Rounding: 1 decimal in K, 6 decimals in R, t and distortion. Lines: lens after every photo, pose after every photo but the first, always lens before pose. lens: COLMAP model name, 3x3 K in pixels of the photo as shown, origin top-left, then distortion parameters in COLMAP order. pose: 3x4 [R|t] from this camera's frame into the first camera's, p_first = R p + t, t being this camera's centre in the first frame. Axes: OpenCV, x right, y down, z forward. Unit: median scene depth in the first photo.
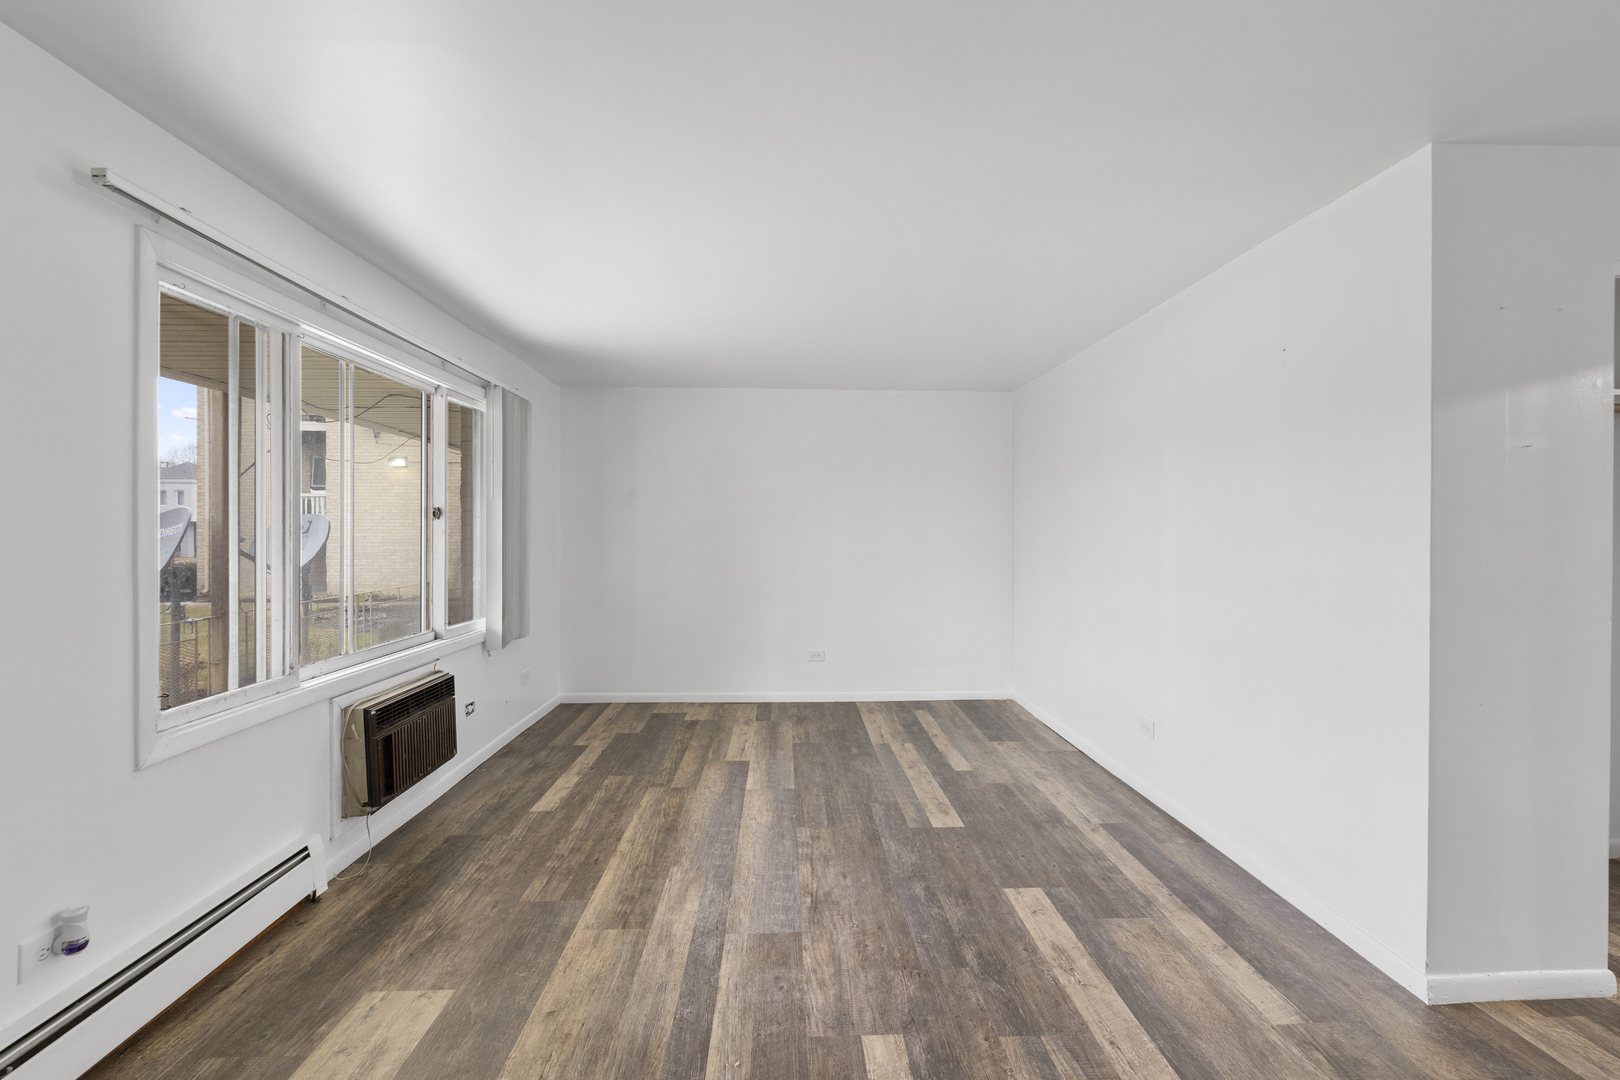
lens RADIAL K [[652.7, 0, 806.9], [0, 652.7, 531.6], [0, 0, 1]] dist [0.000577, -0.002648]
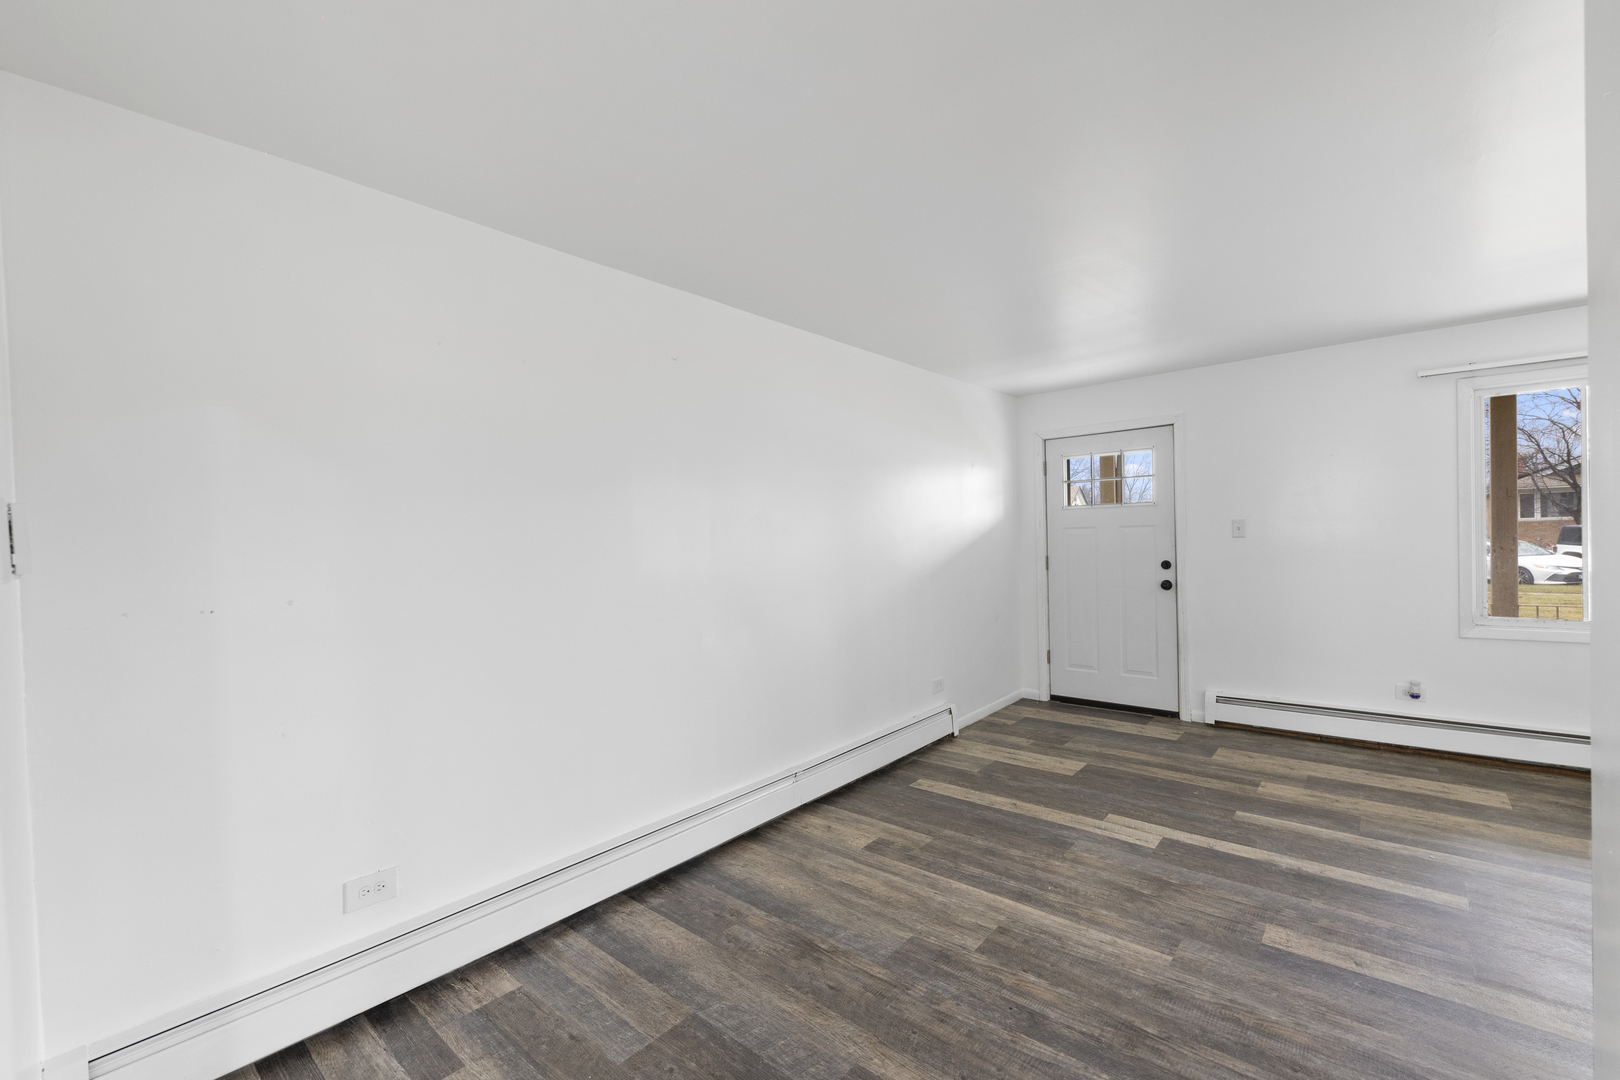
lens RADIAL K [[652.7, 0, 800.3], [0, 652.7, 543.4], [0, 0, 1]] dist [0.000577, -0.002648]
pose [[-0.694148, 0.025731, -0.719372, 1.477423], [0.028466, 0.999560, 0.008285, -0.014978], [0.719269, -0.014727, -0.694575, 0.692979]]
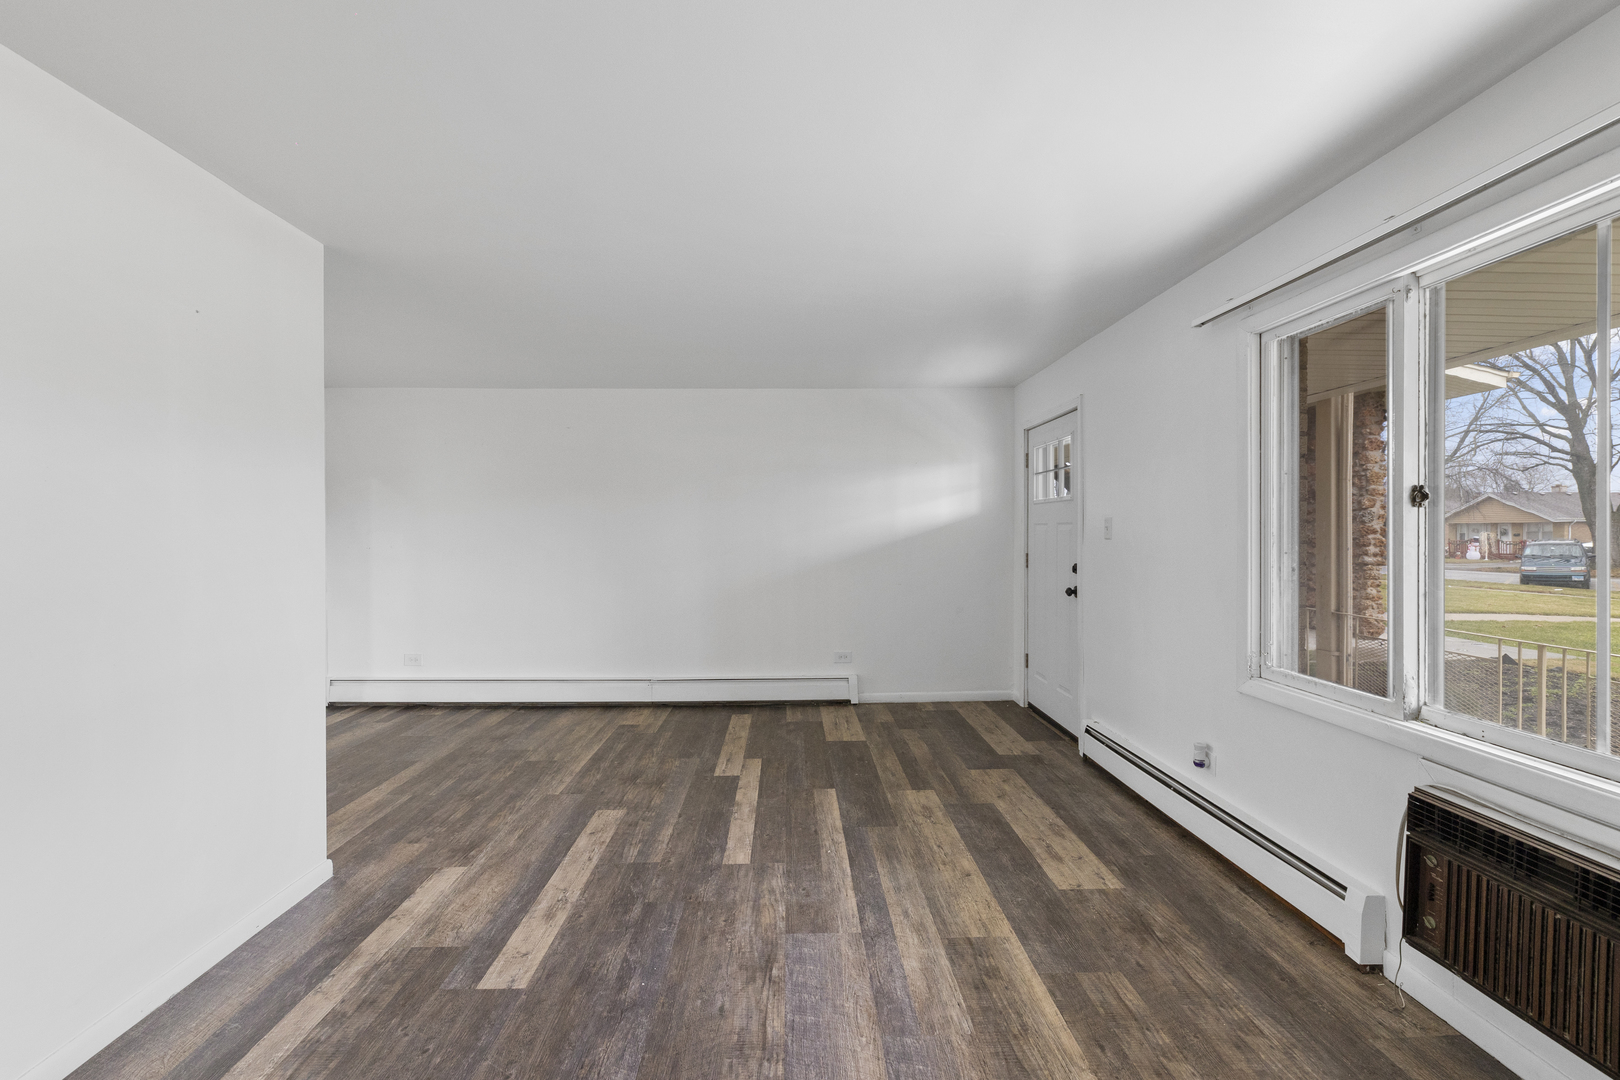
lens RADIAL K [[652.7, 0, 811.8], [0, 652.7, 533.7], [0, 0, 1]] dist [0.000577, -0.002648]
pose [[-0.999997, 0.001862, 0.001618, -0.047220], [0.001871, 0.999980, 0.005968, -0.001920], [-0.001607, 0.005971, -0.999981, 1.840733]]
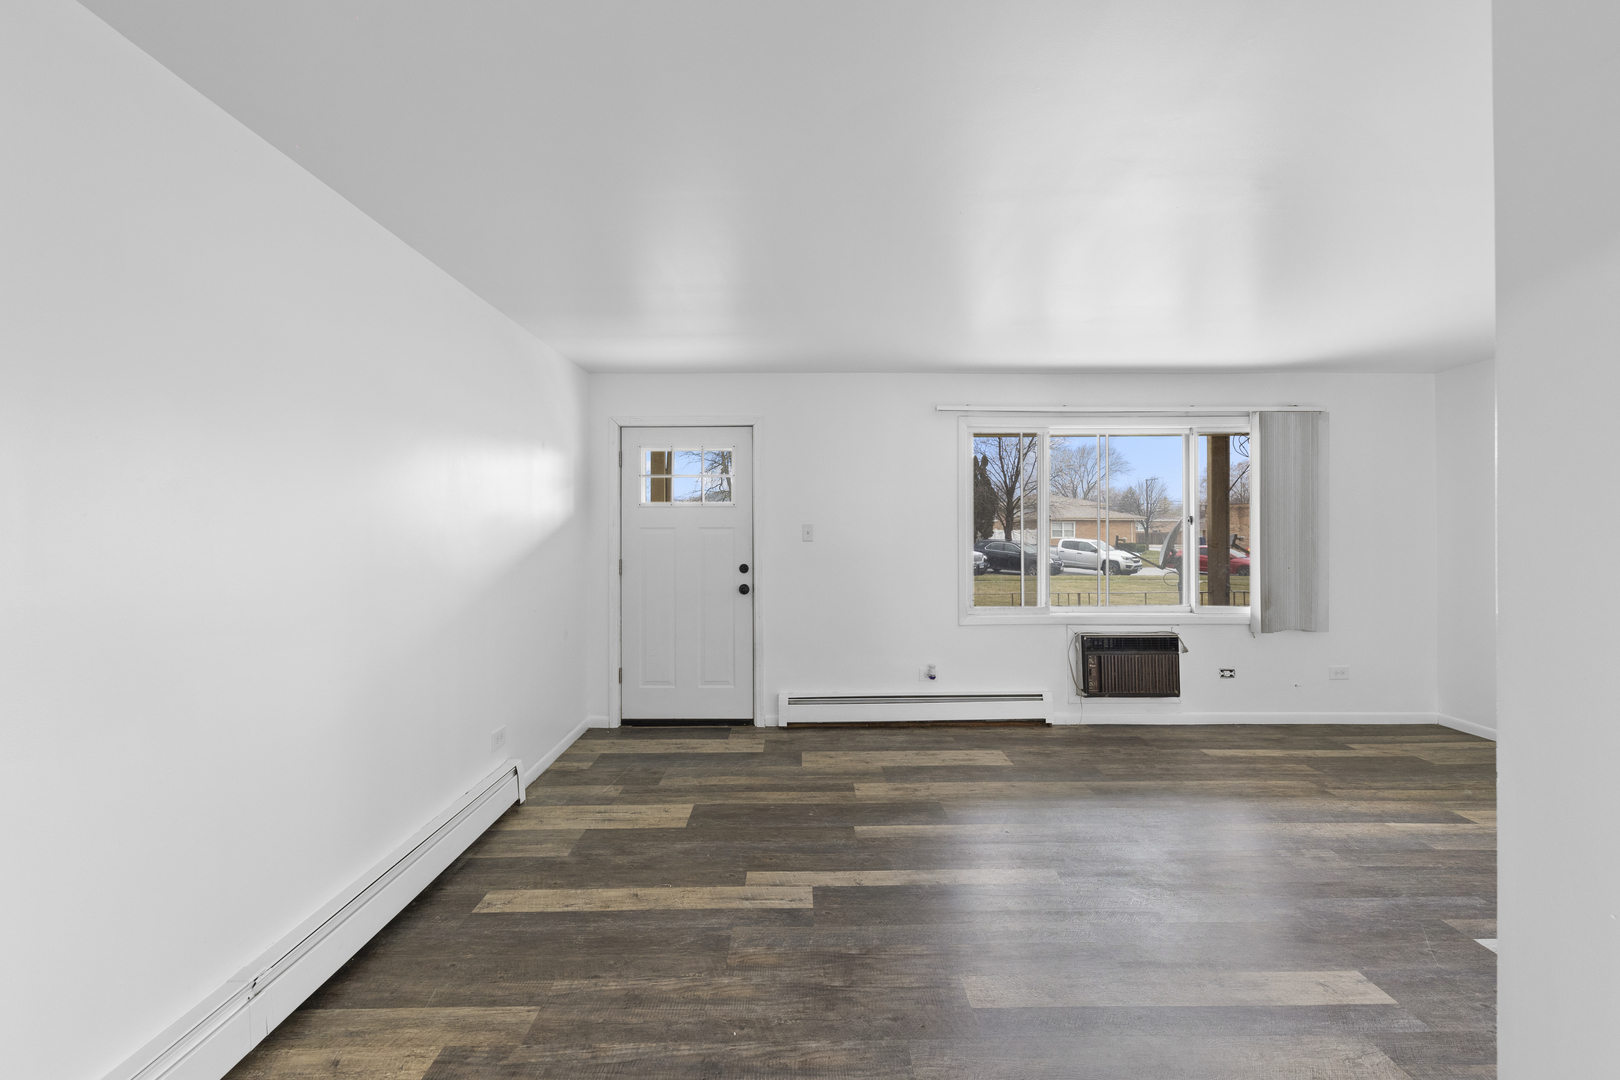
lens RADIAL K [[652.7, 0, 797.3], [0, 652.7, 541.7], [0, 0, 1]] dist [0.000577, -0.002648]
pose [[-0.039078, 0.017856, -0.999077, 1.179232], [0.002931, 0.999838, 0.017755, -0.010921], [0.999232, -0.002235, -0.039124, 0.339233]]
